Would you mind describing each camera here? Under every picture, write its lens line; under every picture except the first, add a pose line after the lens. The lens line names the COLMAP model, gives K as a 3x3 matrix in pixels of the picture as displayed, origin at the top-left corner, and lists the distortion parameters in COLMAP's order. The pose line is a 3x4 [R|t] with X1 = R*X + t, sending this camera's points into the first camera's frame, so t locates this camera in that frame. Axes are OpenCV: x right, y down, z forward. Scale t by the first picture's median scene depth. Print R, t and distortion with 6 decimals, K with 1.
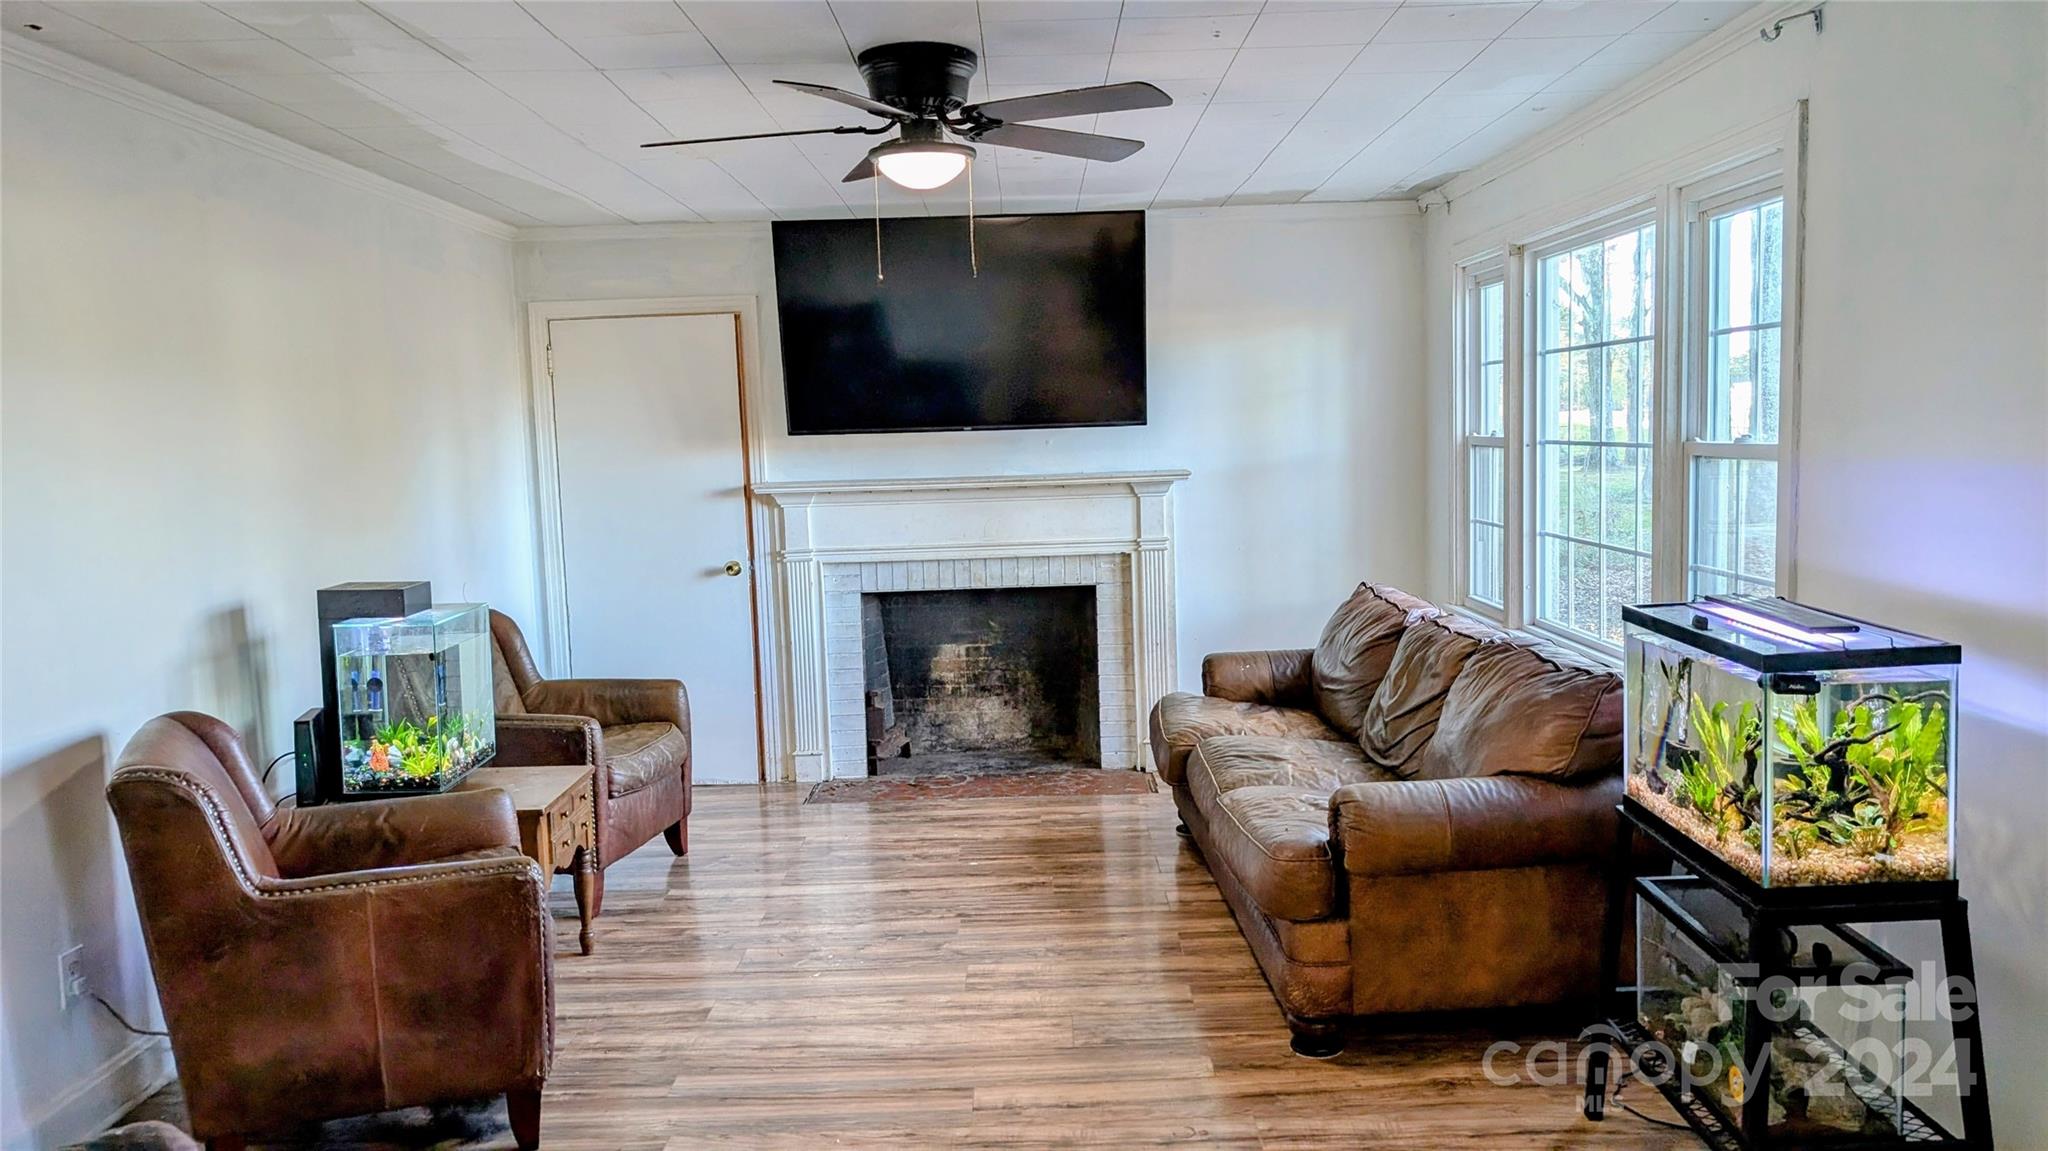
lens RADIAL K [[1502.8, 0, 1025.3], [0, 1502.8, 573.2], [0, 0, 1]] dist [0.010540, 0.003534]
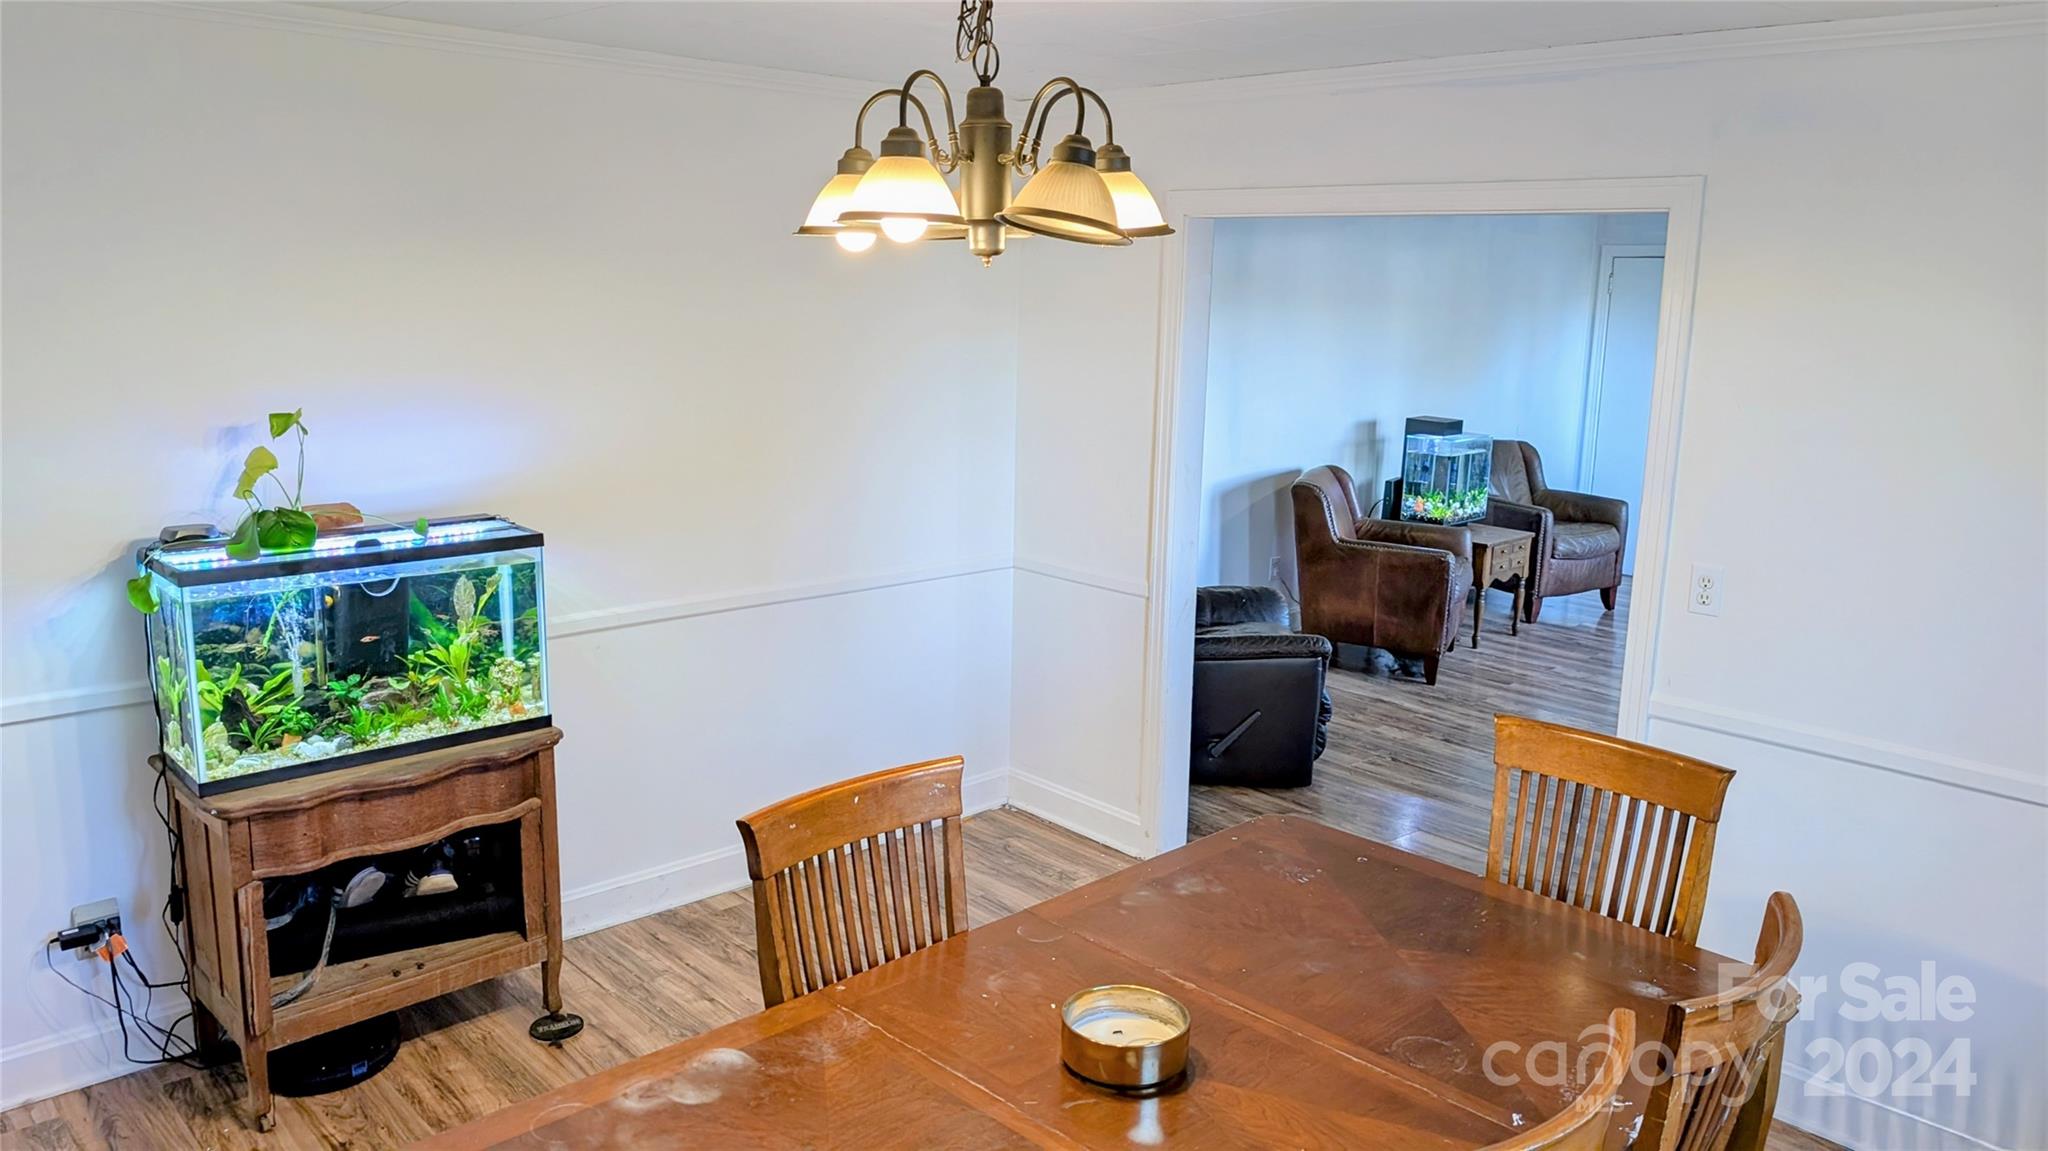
lens RADIAL K [[1502.8, 0, 1025.8], [0, 1502.8, 575.6], [0, 0, 1]] dist [0.010540, 0.003534]
pose [[0.691428, 0.192994, -0.696190, 0.606145], [-0.115378, 0.980788, 0.157300, -0.038561], [0.713173, -0.028436, 0.700411, -0.758576]]
